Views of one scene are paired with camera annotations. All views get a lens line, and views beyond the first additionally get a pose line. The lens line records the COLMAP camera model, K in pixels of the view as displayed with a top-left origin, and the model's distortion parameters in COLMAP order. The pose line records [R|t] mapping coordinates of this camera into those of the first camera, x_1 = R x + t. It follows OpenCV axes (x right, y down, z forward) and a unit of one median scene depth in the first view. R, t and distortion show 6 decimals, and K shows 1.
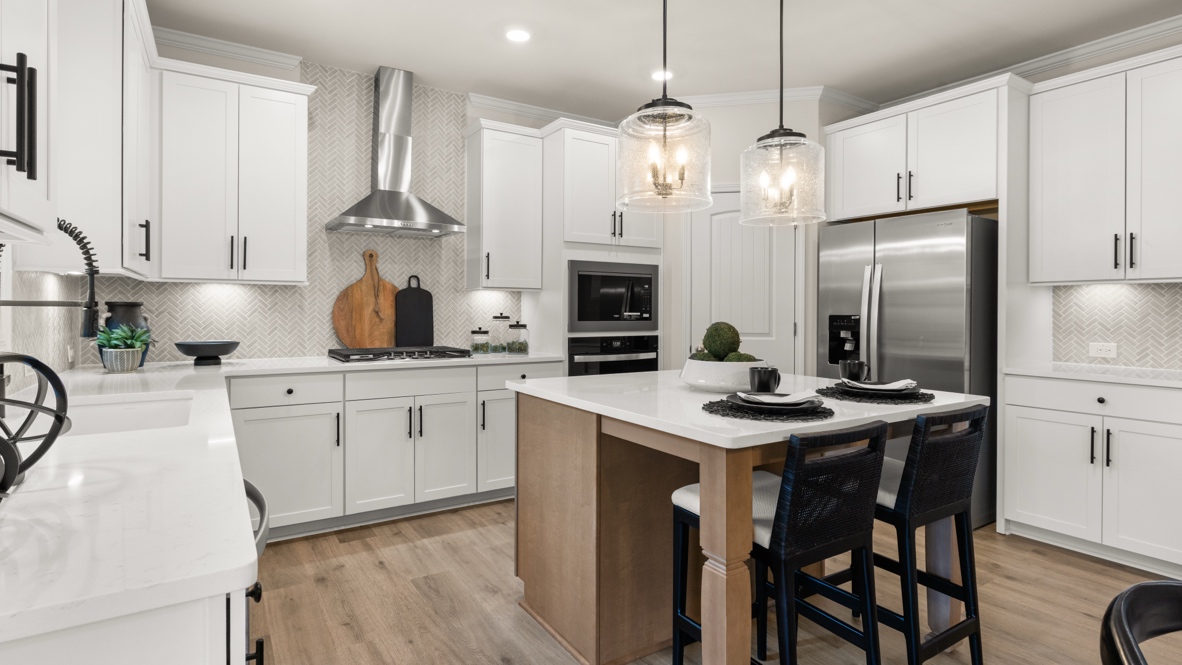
lens RADIAL K [[585.4, 0, 576.1], [0, 585.4, 310.6], [0, 0, 1]] dist [0.003804, -0.000146]
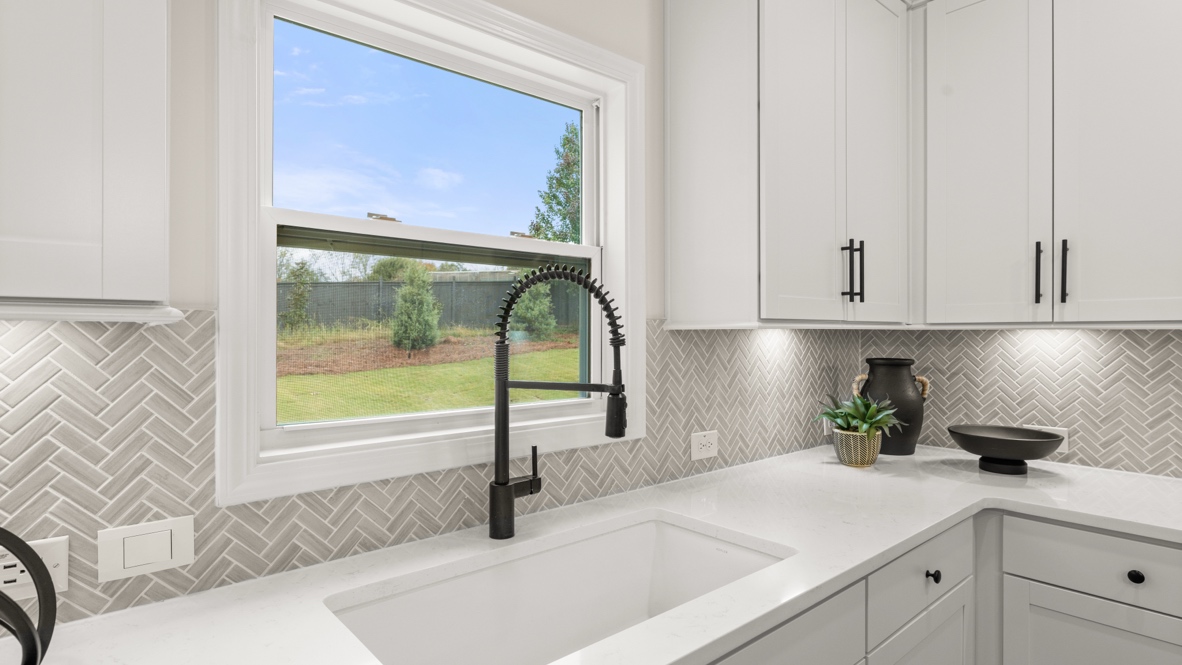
lens RADIAL K [[613.5, 0, 589.0], [0, 613.5, 332.4], [0, 0, 1]] dist [0.002770, 0.000236]
pose [[0.166344, -0.005927, -0.986050, -0.079901], [-0.004855, 0.999965, -0.006830, -0.031187], [0.986056, 0.005923, 0.166310, 0.407784]]
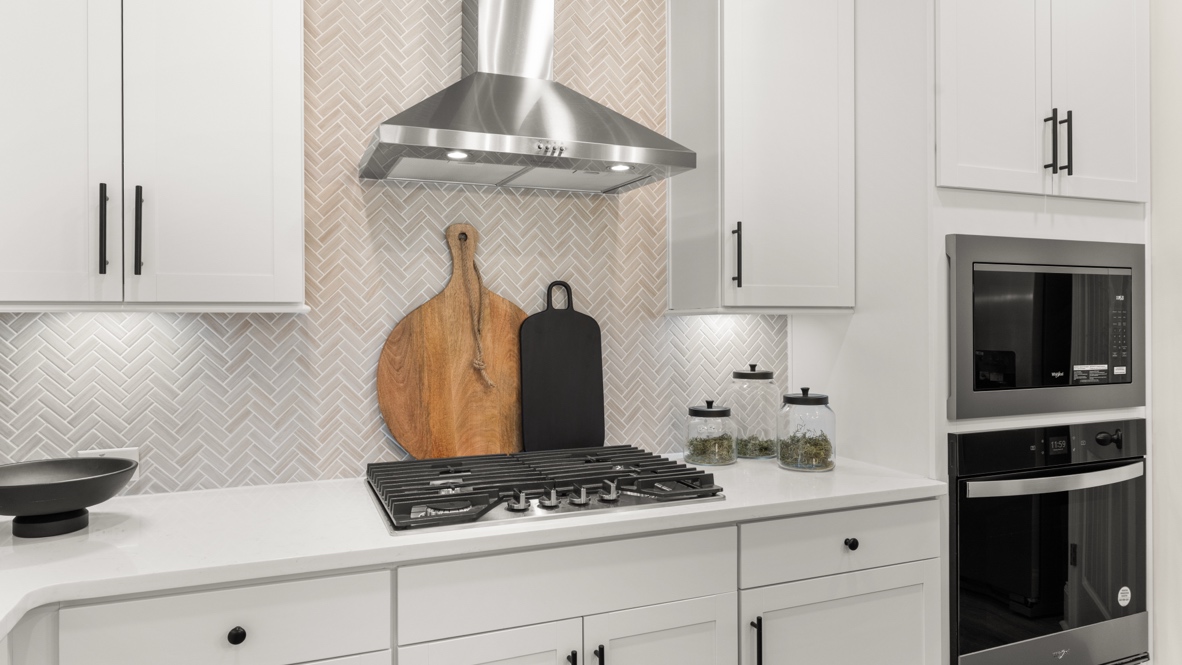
lens RADIAL K [[750.9, 0, 588.6], [0, 750.9, 325.7], [0, 0, 1]] dist [0.000056, 0.001559]
pose [[0.985830, -0.007940, -0.167560, -0.170353], [0.008658, 0.999956, 0.003550, -0.030473], [0.167525, -0.004950, 0.985855, 0.480167]]
